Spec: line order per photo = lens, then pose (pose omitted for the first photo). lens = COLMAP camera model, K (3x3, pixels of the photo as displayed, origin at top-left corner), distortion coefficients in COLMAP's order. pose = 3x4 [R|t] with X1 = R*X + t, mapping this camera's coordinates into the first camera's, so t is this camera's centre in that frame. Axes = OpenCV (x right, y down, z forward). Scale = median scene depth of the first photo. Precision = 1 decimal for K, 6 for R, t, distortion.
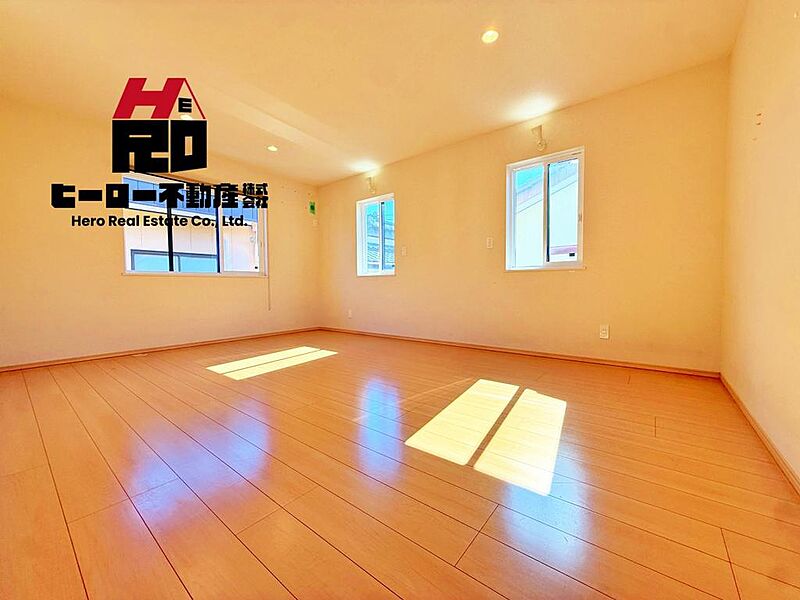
lens RADIAL K [[319.5, 0, 397.8], [0, 319.5, 298.4], [0, 0, 1]] dist [-0.001538, -0.000041]
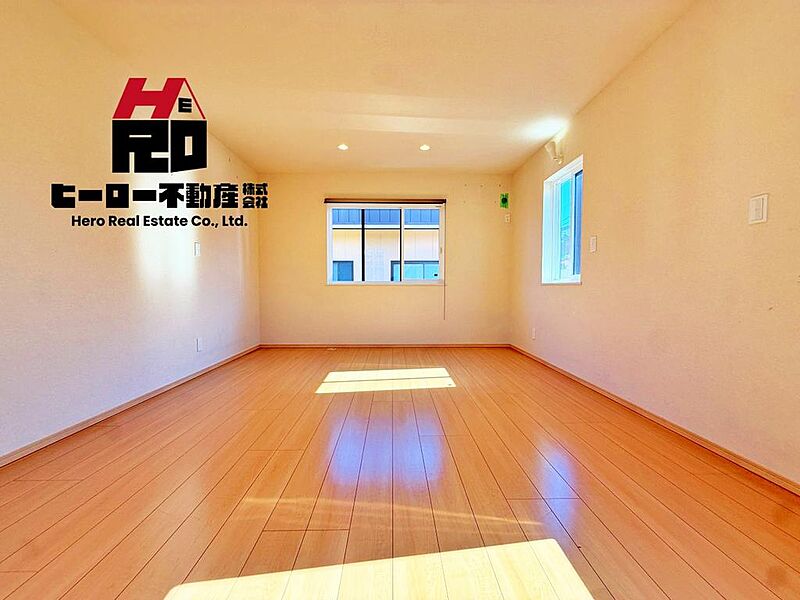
lens RADIAL K [[319.5, 0, 397.8], [0, 319.5, 298.4], [0, 0, 1]] dist [-0.001538, -0.000041]
pose [[0.637451, 0.037861, -0.769560, 0.233896], [-0.036234, 0.999160, 0.019143, -0.039295], [0.769638, 0.015681, 0.638288, 0.293009]]
